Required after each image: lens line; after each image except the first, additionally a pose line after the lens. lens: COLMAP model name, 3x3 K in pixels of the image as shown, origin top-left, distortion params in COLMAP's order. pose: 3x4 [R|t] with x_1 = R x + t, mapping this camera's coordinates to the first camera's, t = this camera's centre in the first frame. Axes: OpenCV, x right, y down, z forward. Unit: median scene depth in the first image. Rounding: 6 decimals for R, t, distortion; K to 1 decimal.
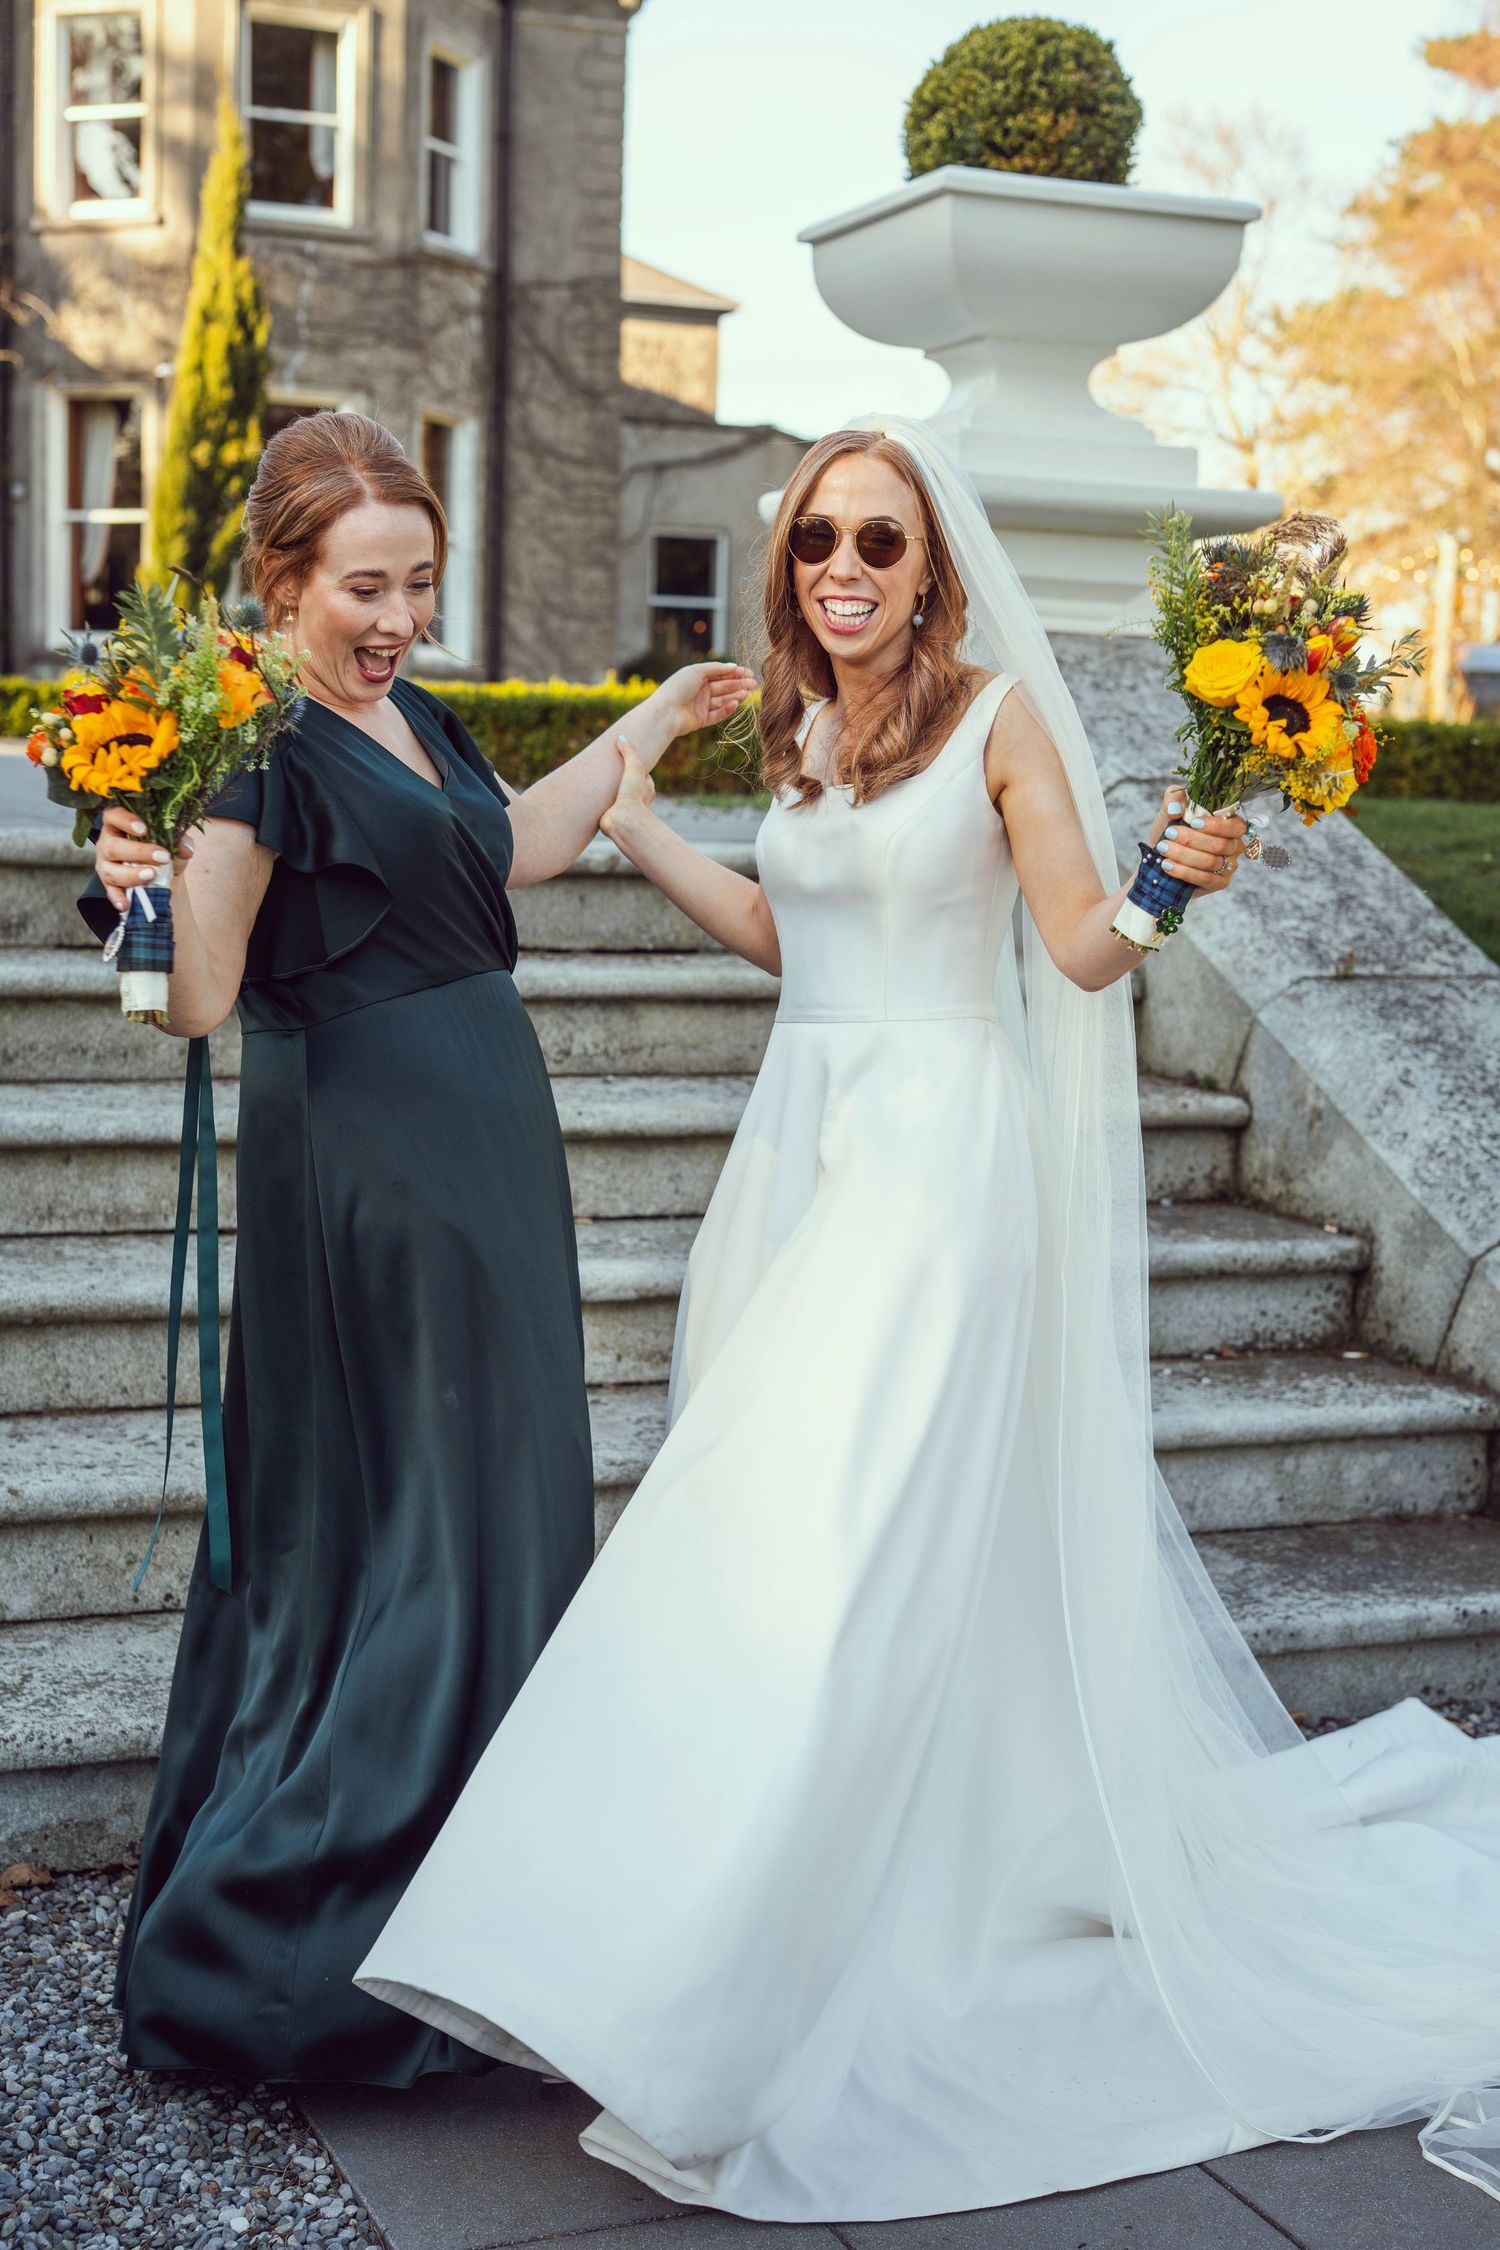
lens RADIAL K [[3063.4, 0, 750.0], [0, 3063.4, 1125.0], [0, 0, 1]] dist [0.011024, 0.044654]
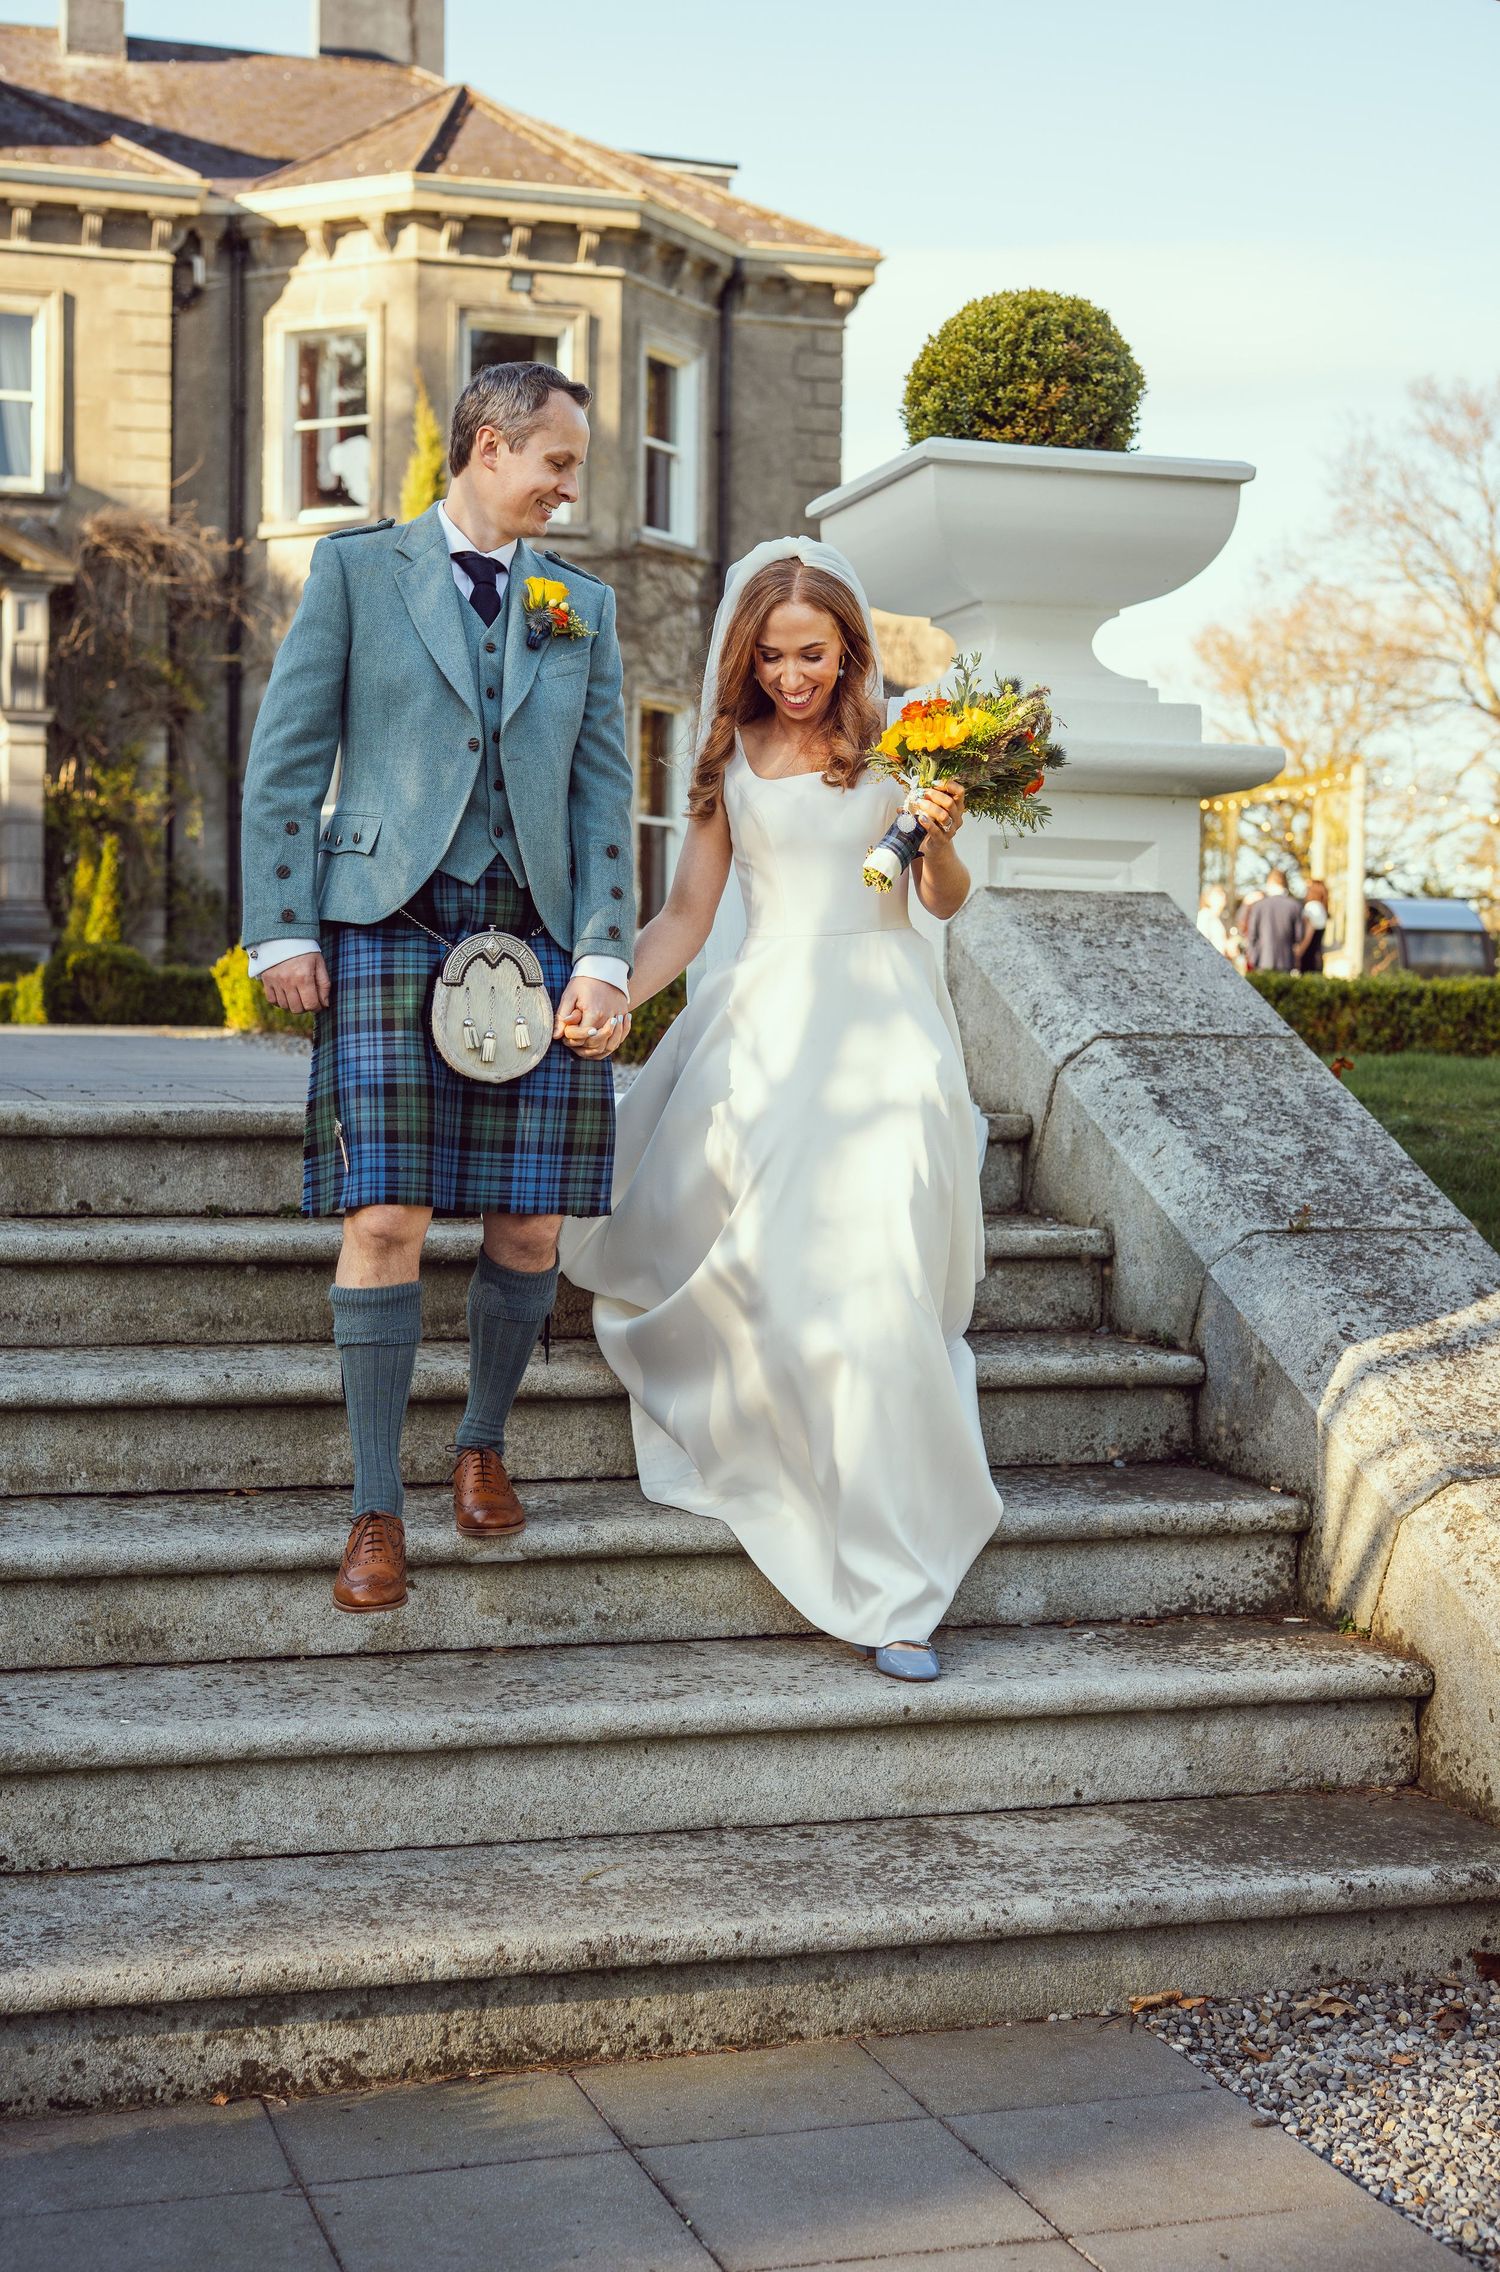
lens RADIAL K [[3107.0, 0, 750.0], [0, 3107.0, 1136.0], [0, 0, 1]] dist [0.004420, 0.076111]
pose [[0.996060, -0.014472, -0.087497, 0.105997], [0.006686, 0.996041, -0.088640, 0.008241], [0.088434, 0.087705, 0.992213, -0.000791]]
